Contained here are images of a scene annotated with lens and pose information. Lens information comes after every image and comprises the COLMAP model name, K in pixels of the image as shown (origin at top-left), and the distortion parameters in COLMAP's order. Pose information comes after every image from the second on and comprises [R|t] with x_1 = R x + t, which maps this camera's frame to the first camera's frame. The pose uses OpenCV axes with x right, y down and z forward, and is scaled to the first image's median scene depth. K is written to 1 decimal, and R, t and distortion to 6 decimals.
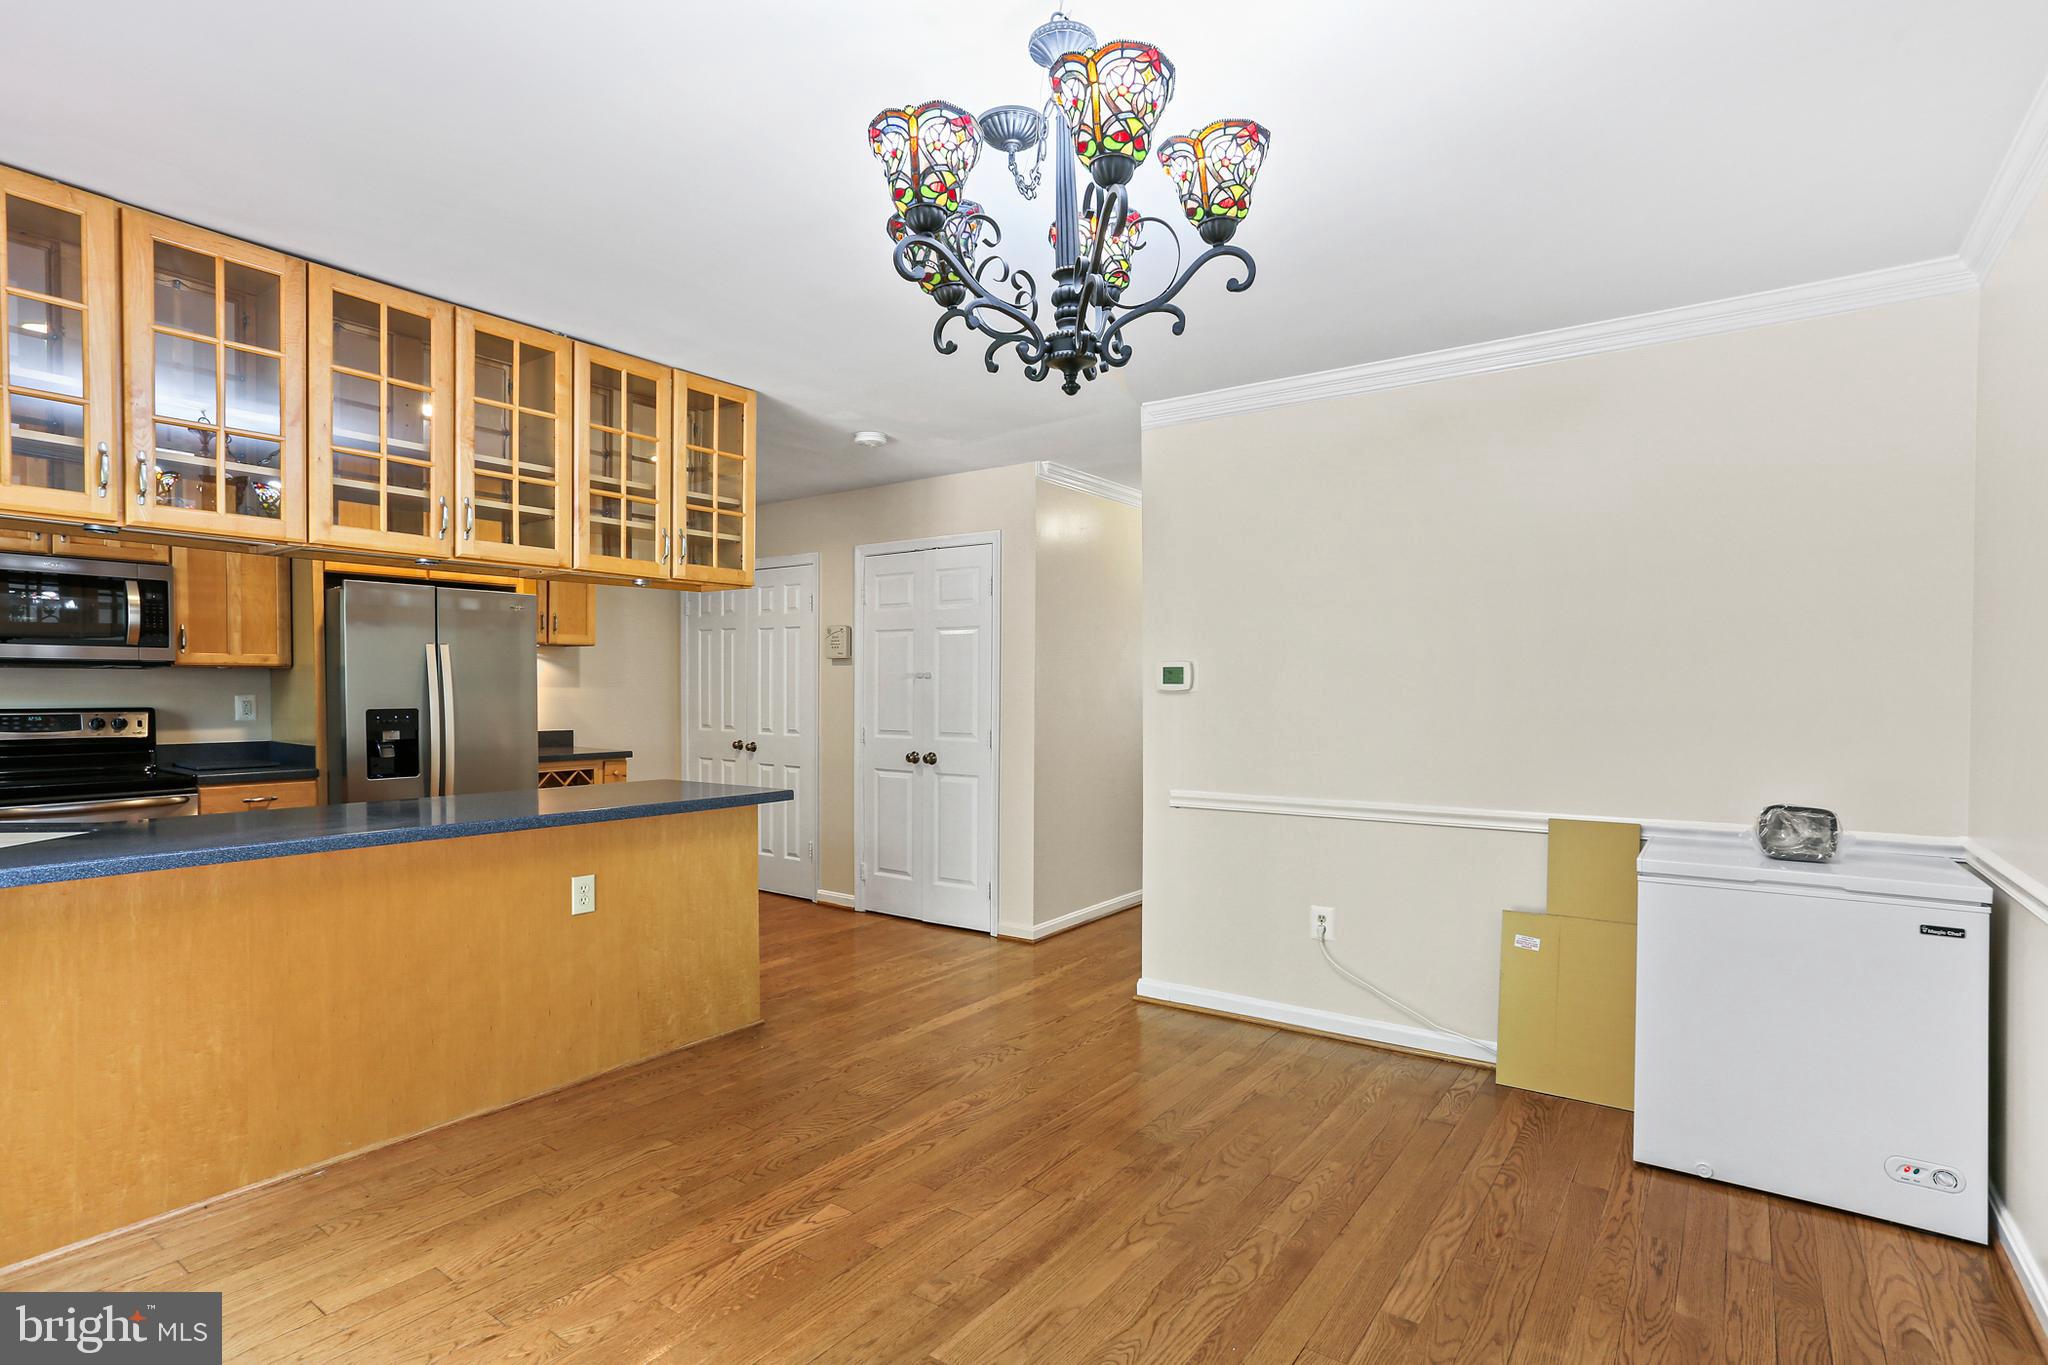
lens RADIAL K [[1011.9, 0, 1028.4], [0, 1011.9, 686.9], [0, 0, 1]] dist [-0.035853, 0.018125]
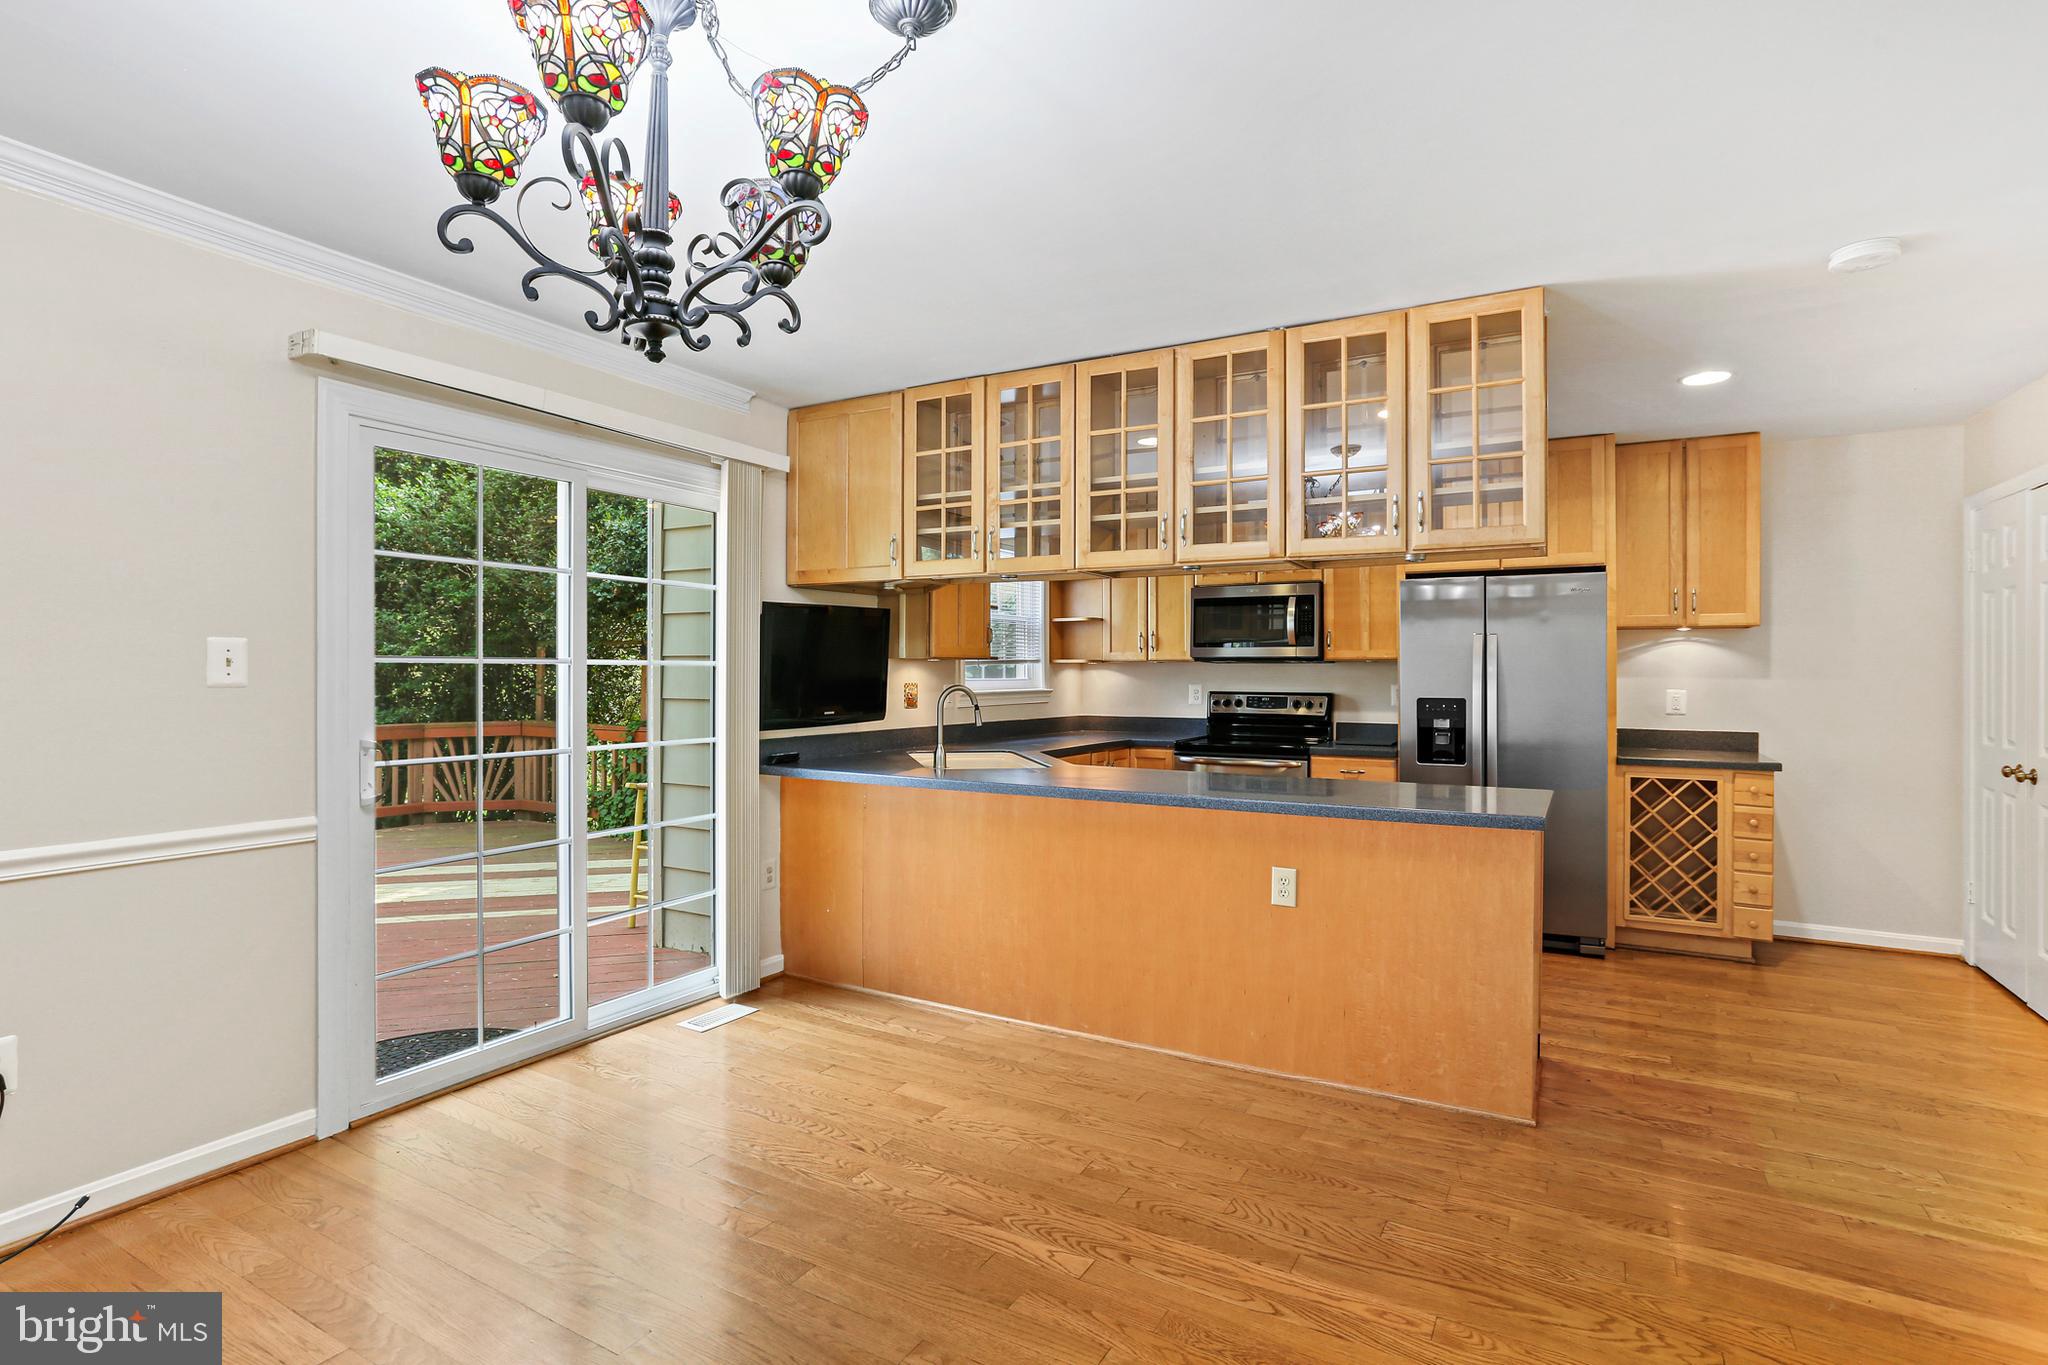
lens RADIAL K [[1011.9, 0, 1028.1], [0, 1011.9, 675.4], [0, 0, 1]] dist [-0.035853, 0.018125]
pose [[0.108758, -0.002068, -0.994066, 0.505837], [-0.005093, 0.999984, -0.002638, 0.004293], [0.994055, 0.005350, 0.108746, 0.637174]]
